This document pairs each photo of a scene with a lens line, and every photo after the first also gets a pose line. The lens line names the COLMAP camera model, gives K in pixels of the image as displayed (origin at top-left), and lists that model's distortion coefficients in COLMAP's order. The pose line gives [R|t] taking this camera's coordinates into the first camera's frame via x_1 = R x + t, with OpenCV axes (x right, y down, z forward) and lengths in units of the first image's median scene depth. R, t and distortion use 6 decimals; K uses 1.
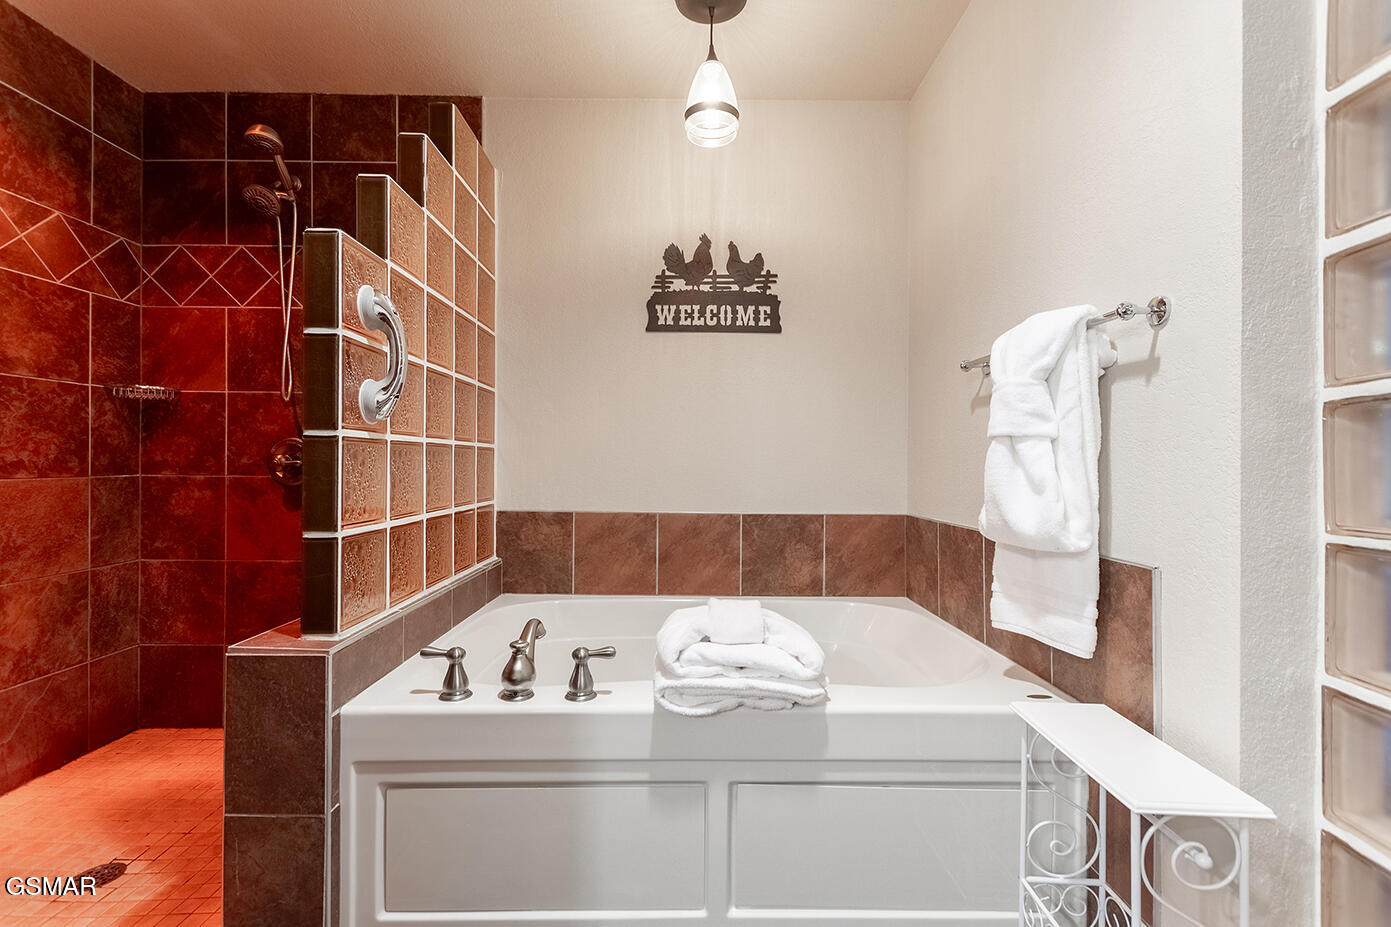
lens RADIAL K [[623.9, 0, 698.0], [0, 623.9, 455.6], [0, 0, 1]] dist [0.017324, -0.007322]
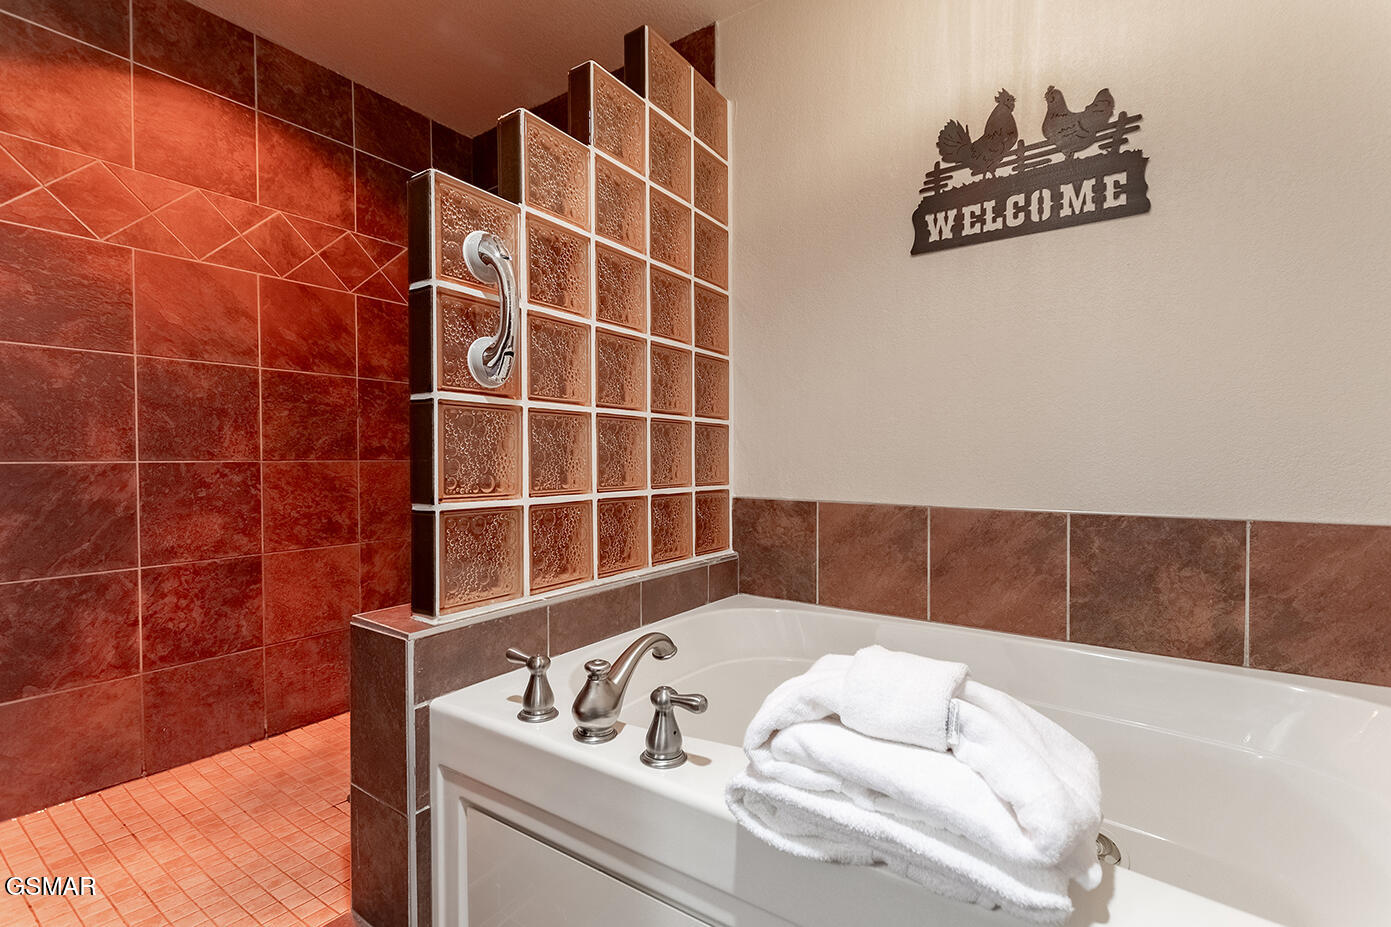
lens RADIAL K [[623.9, 0, 679.6], [0, 623.9, 465.2], [0, 0, 1]] dist [0.017324, -0.007322]
pose [[0.807075, -0.004471, -0.590433, 0.133006], [0.015558, 0.999785, 0.013695, 0.031175], [0.590244, -0.020239, 0.806971, 0.264609]]
